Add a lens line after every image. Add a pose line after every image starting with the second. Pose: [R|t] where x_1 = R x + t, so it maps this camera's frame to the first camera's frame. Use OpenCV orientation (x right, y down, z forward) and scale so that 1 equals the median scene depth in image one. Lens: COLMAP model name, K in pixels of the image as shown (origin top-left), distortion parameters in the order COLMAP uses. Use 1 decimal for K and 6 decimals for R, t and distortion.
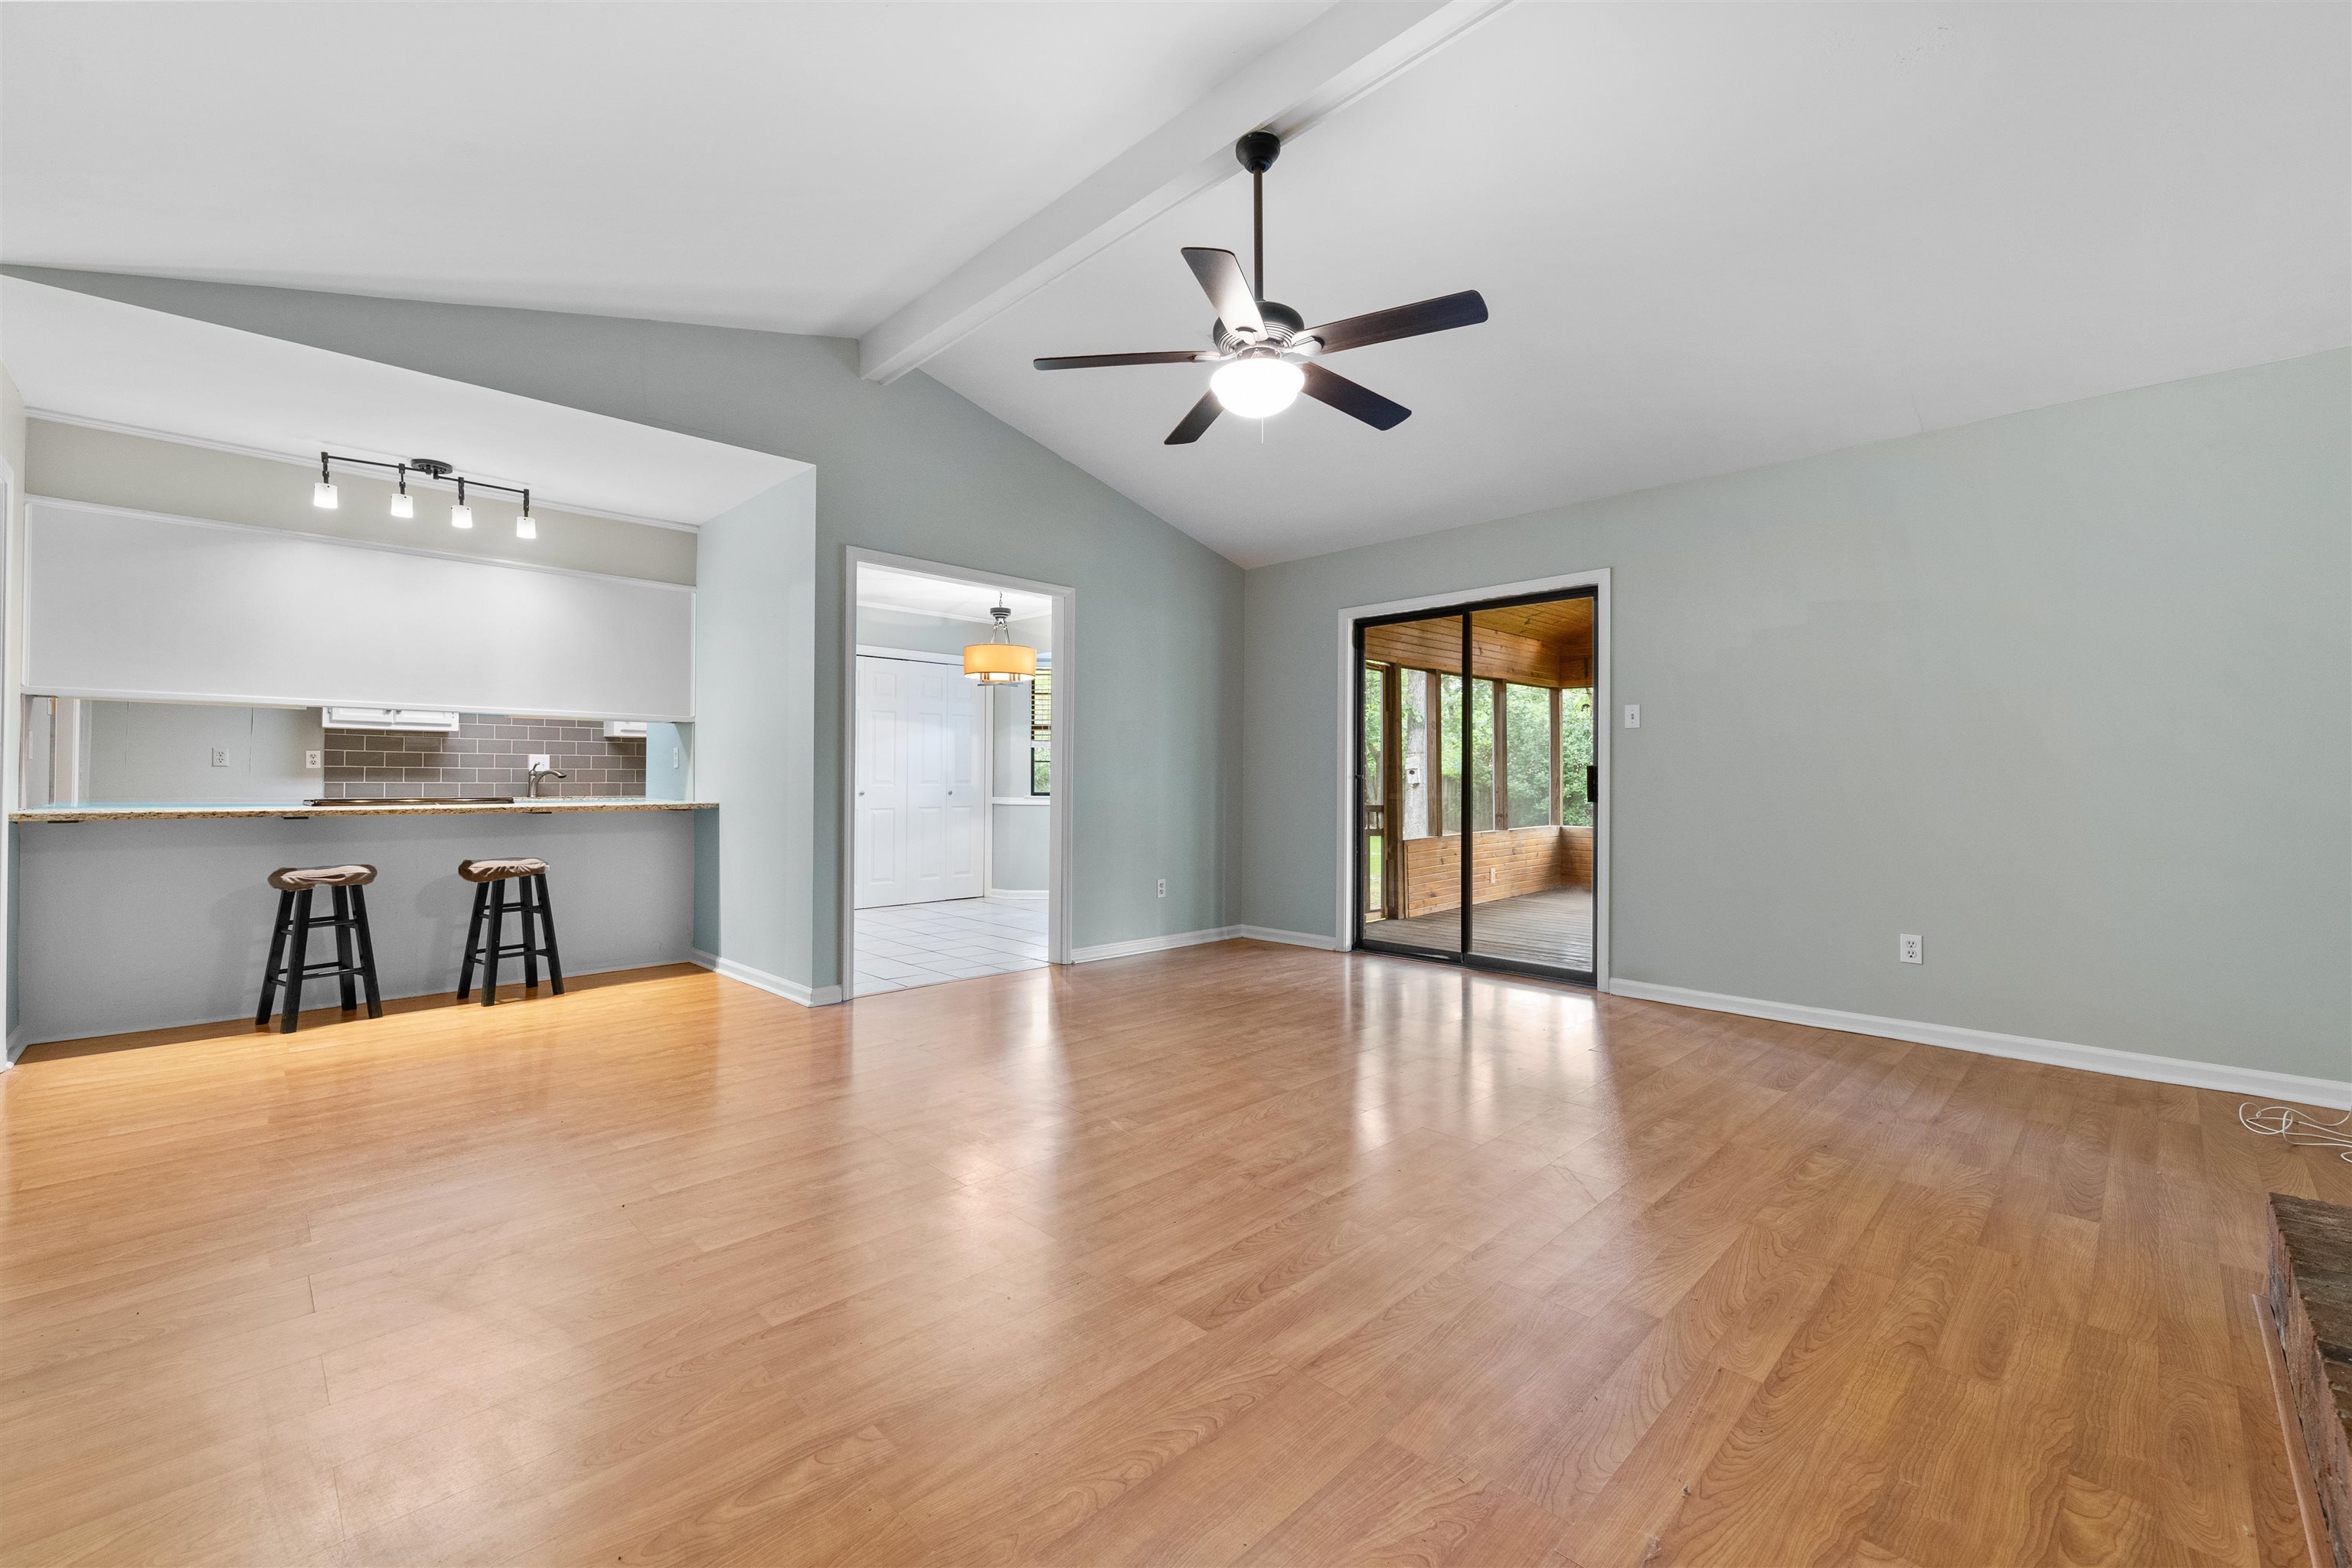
lens RADIAL K [[960.3, 0, 1173.1], [0, 960.3, 769.2], [0, 0, 1]] dist [0.006739, -0.000116]
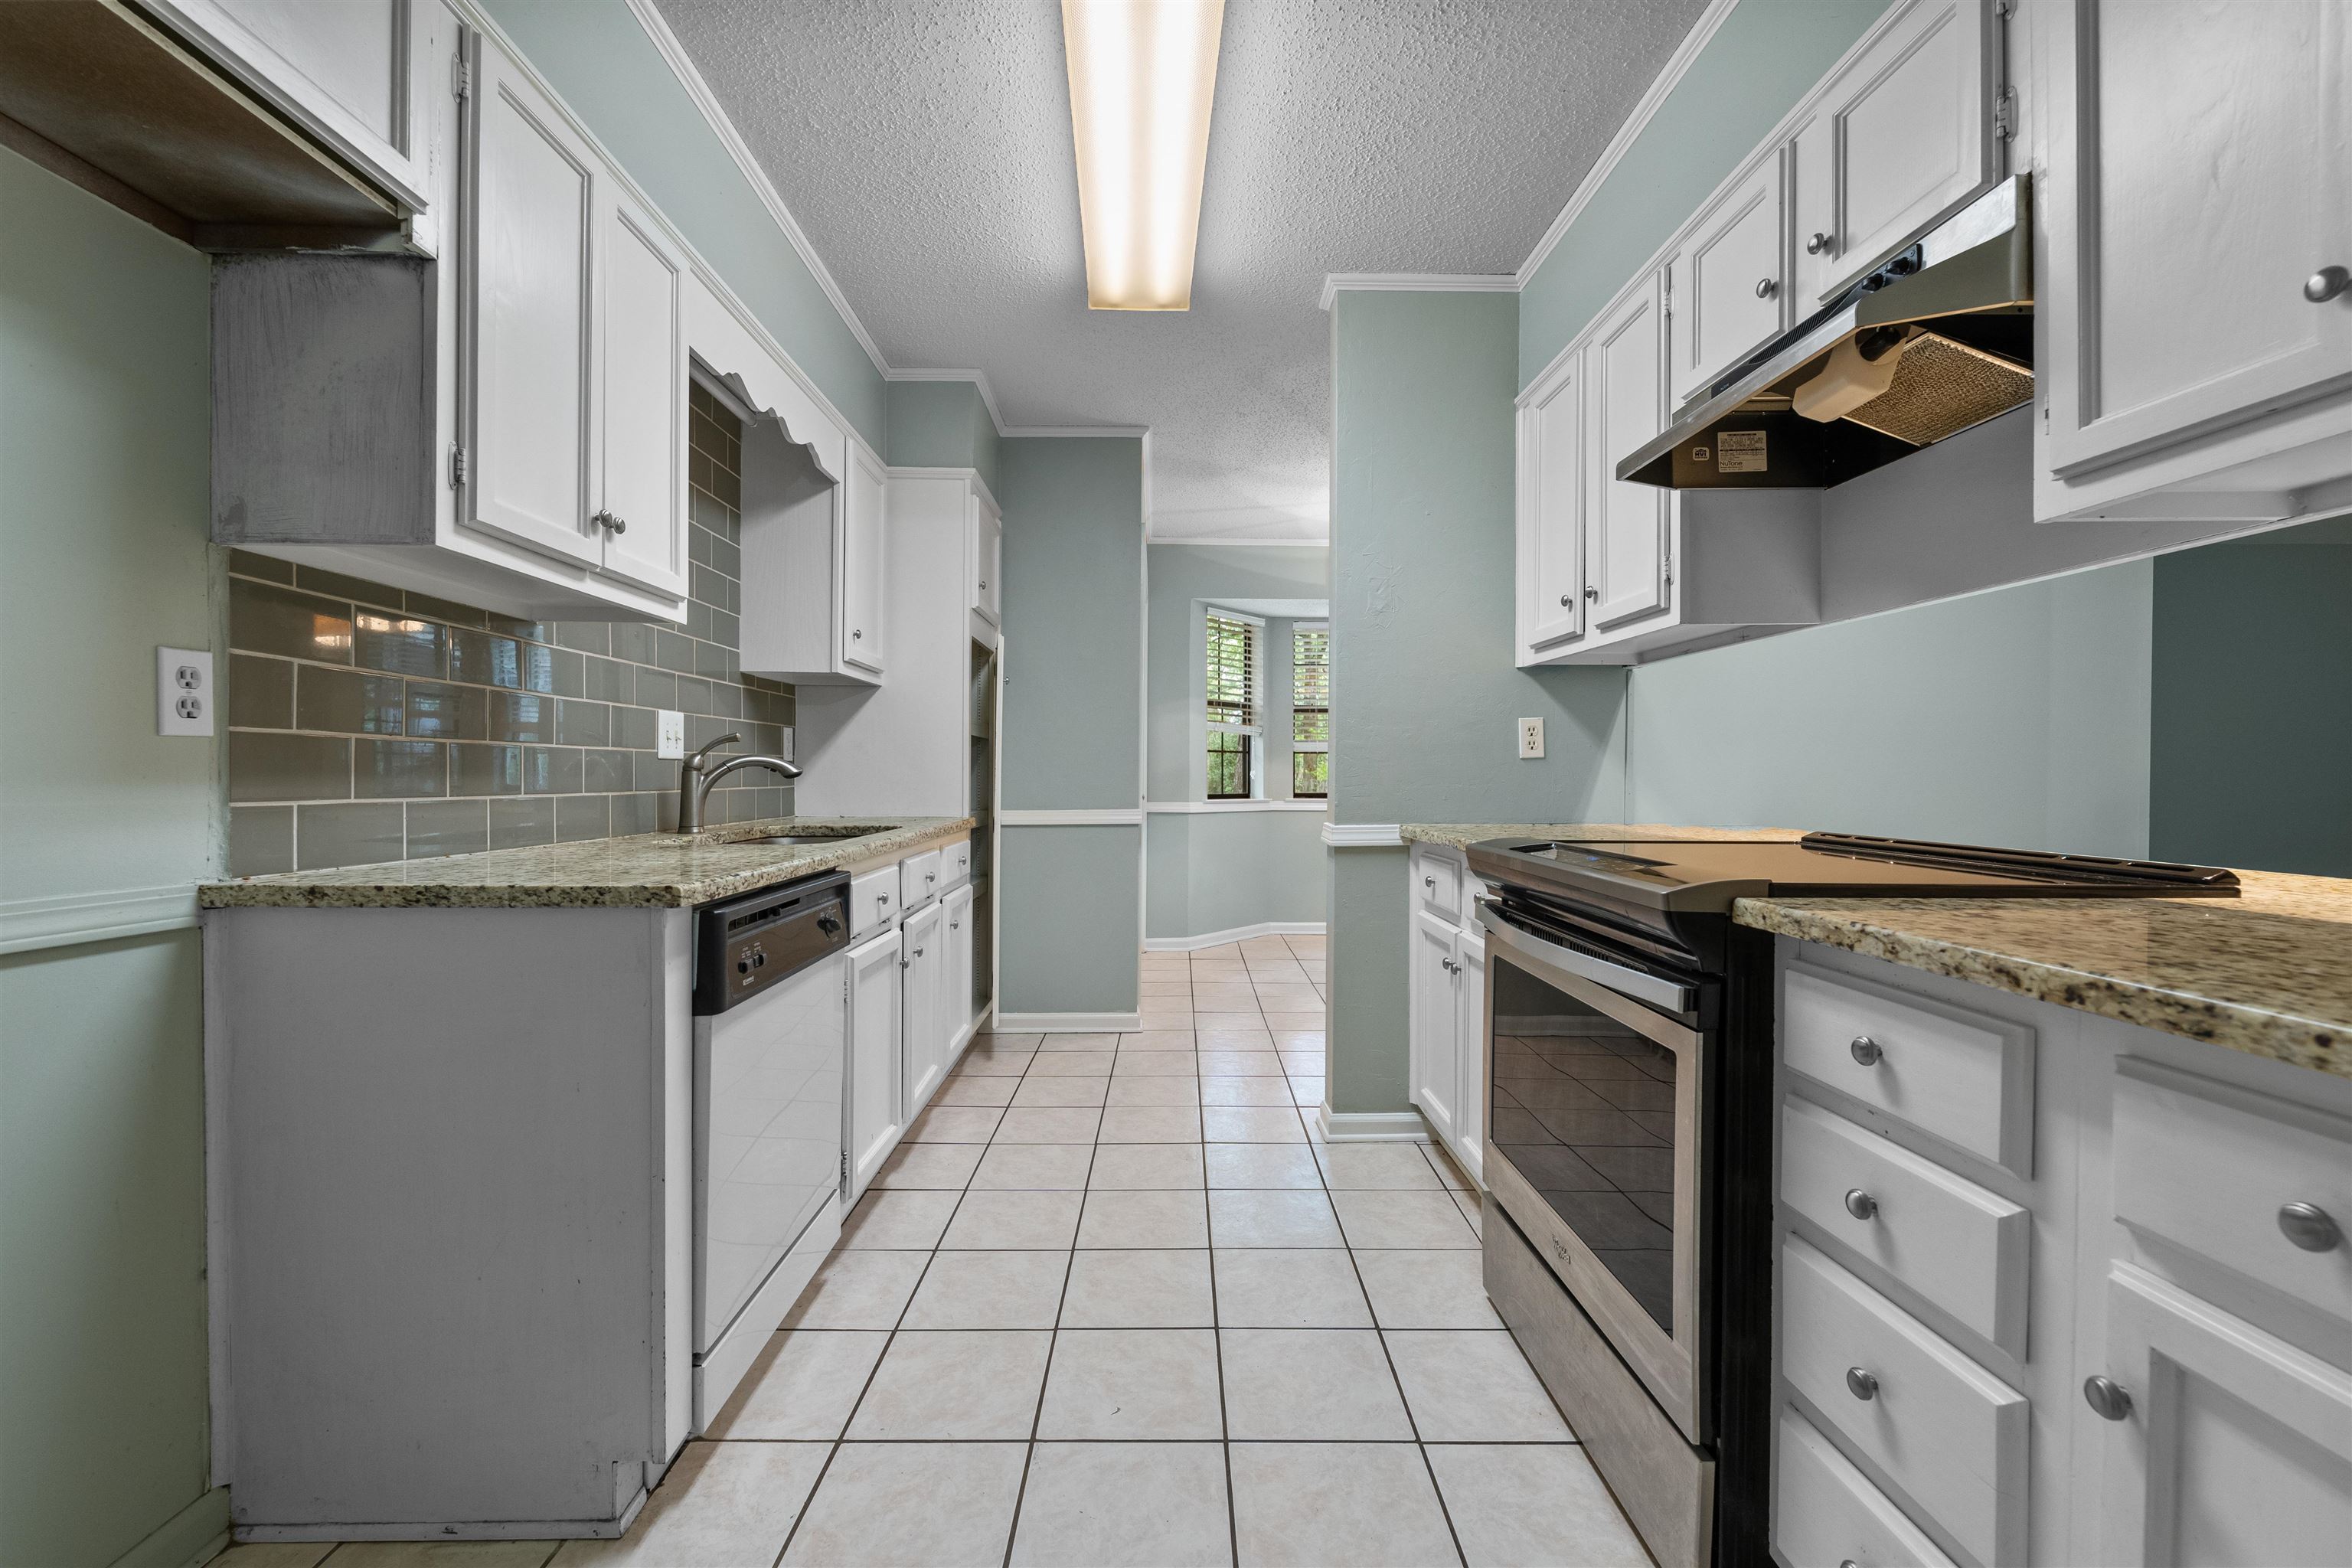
lens RADIAL K [[954.3, 0, 1172.3], [0, 954.3, 778.2], [0, 0, 1]] dist [0.005015, -0.000721]
pose [[0.700621, -0.005988, 0.713509, -1.274899], [-0.005298, 0.999894, 0.013593, 0.005687], [-0.713514, -0.013304, 0.700514, 1.019535]]
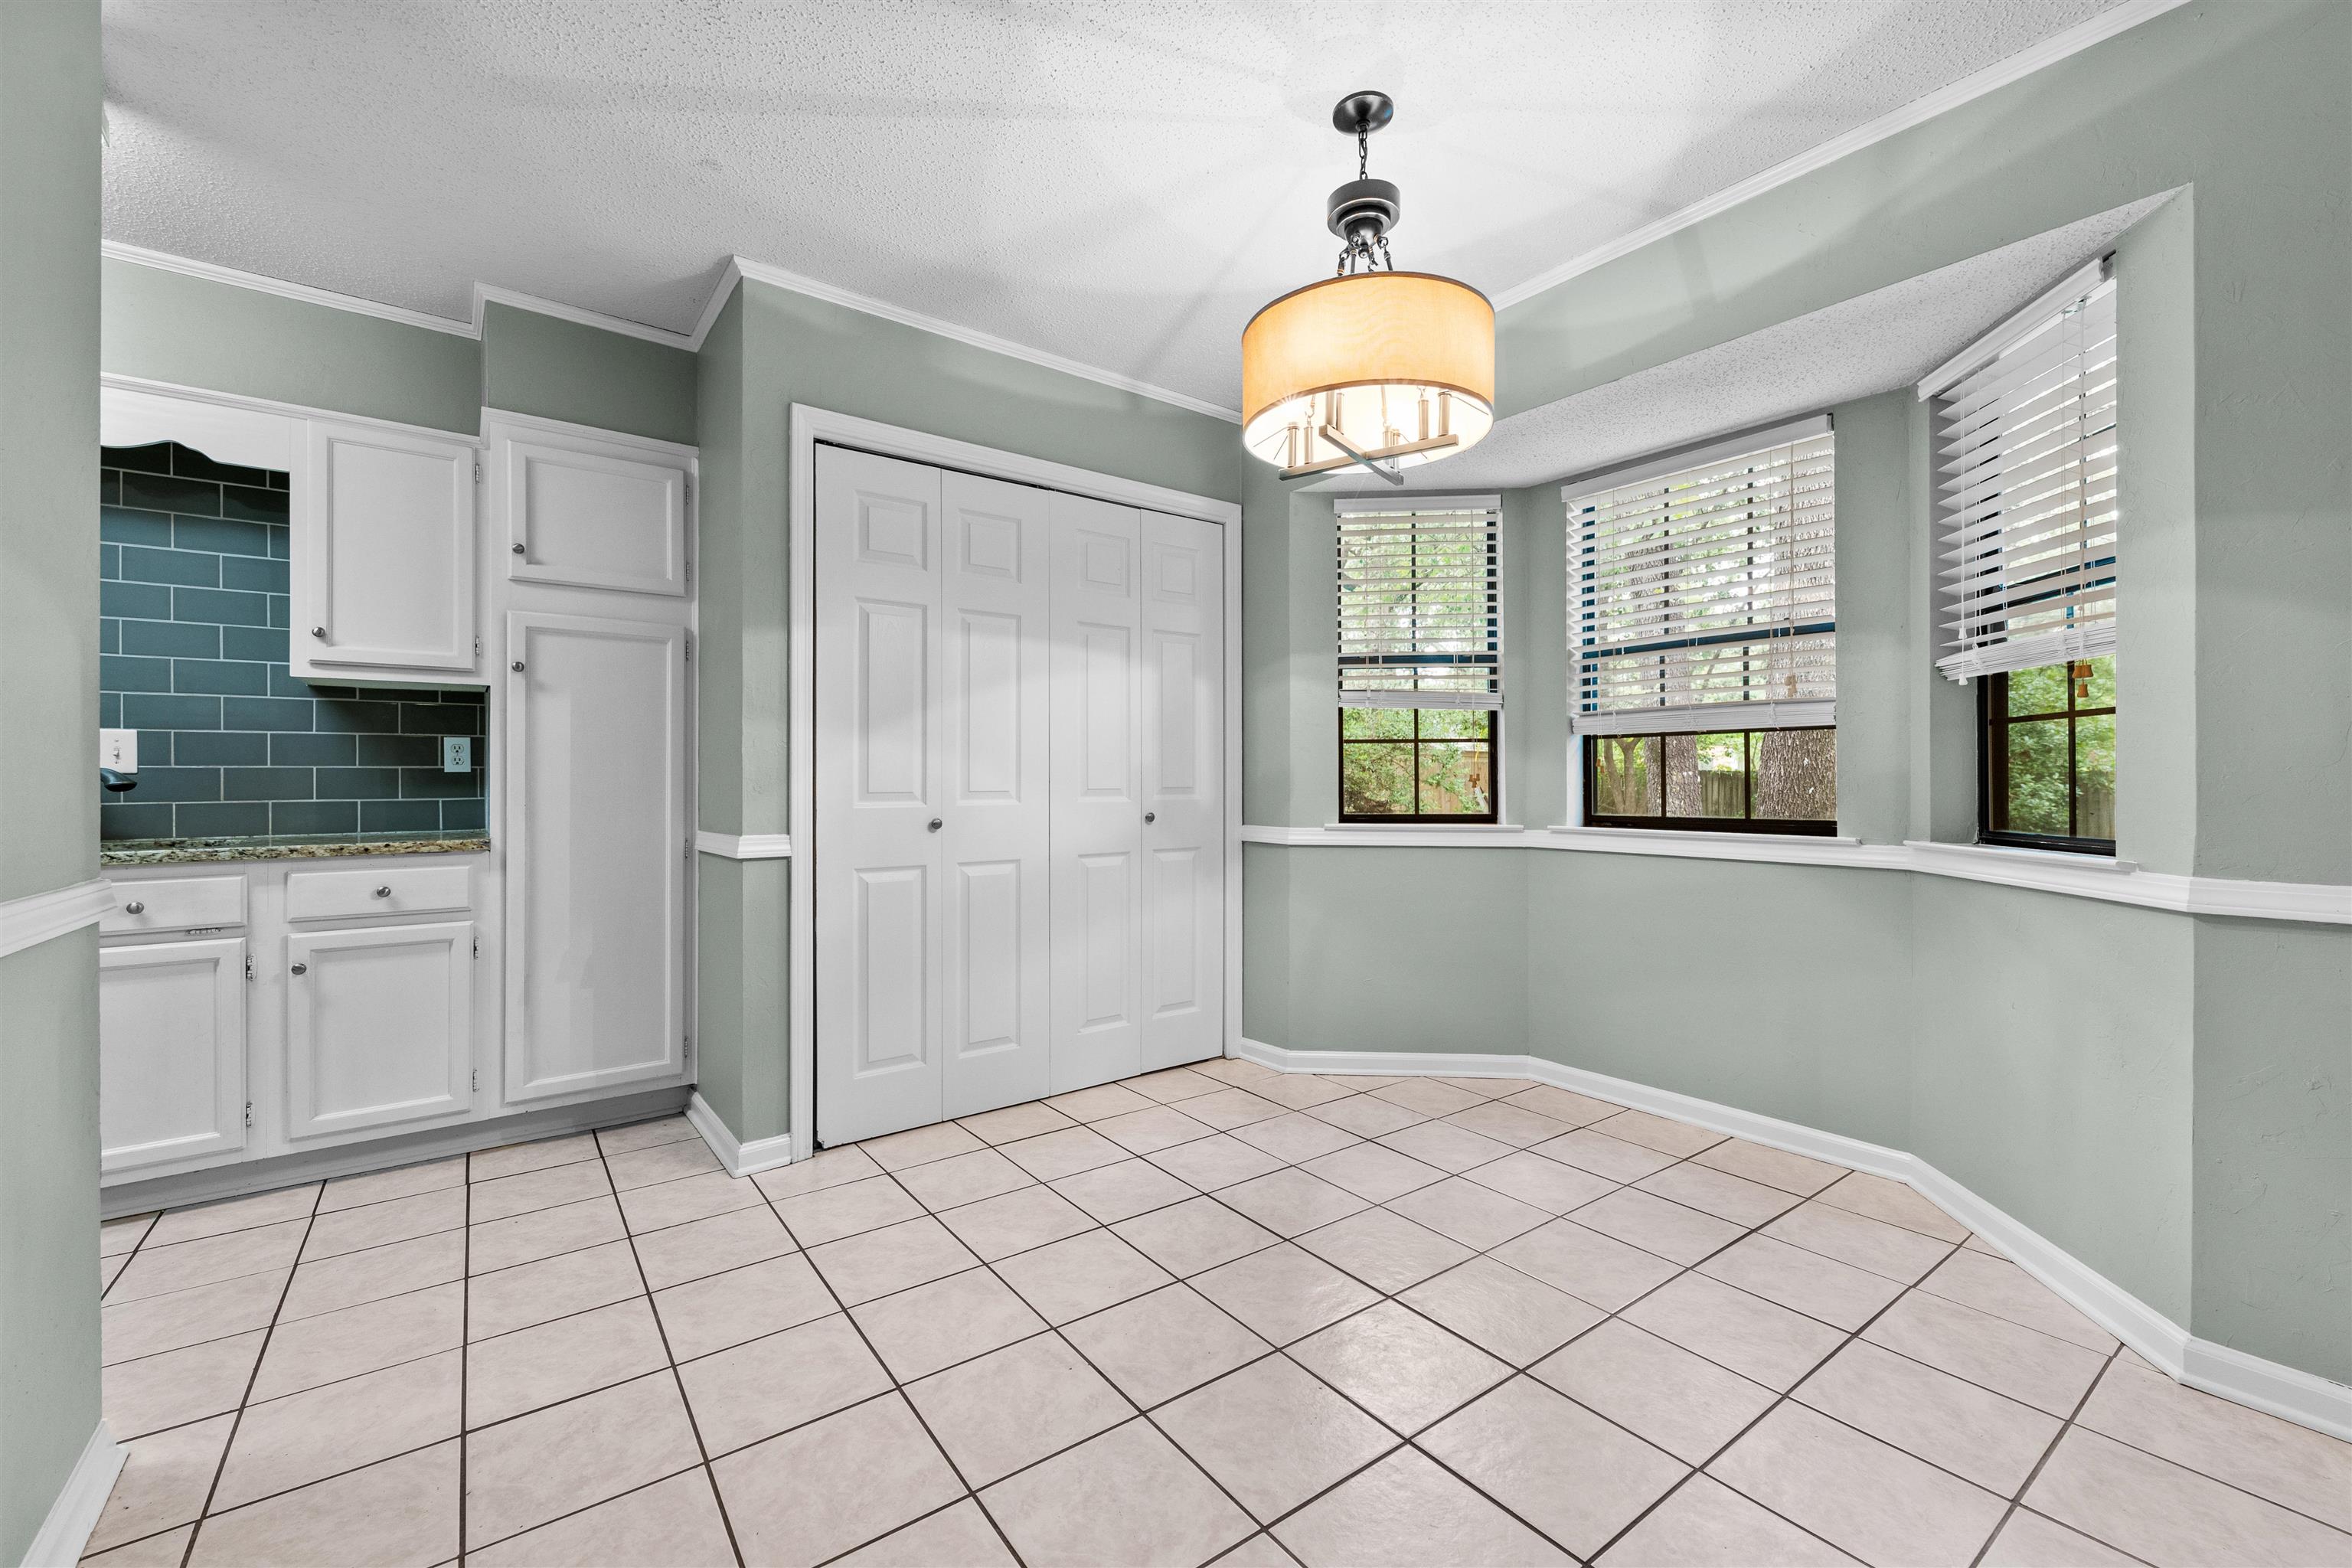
lens RADIAL K [[975.6, 0, 1182.6], [0, 975.6, 772.0], [0, 0, 1]] dist [0.002749, -0.000120]
pose [[0.992006, -0.010145, -0.125784, -0.311069], [0.010016, 0.999948, -0.001655, 0.010731], [0.125795, 0.000382, 0.992056, 1.100699]]
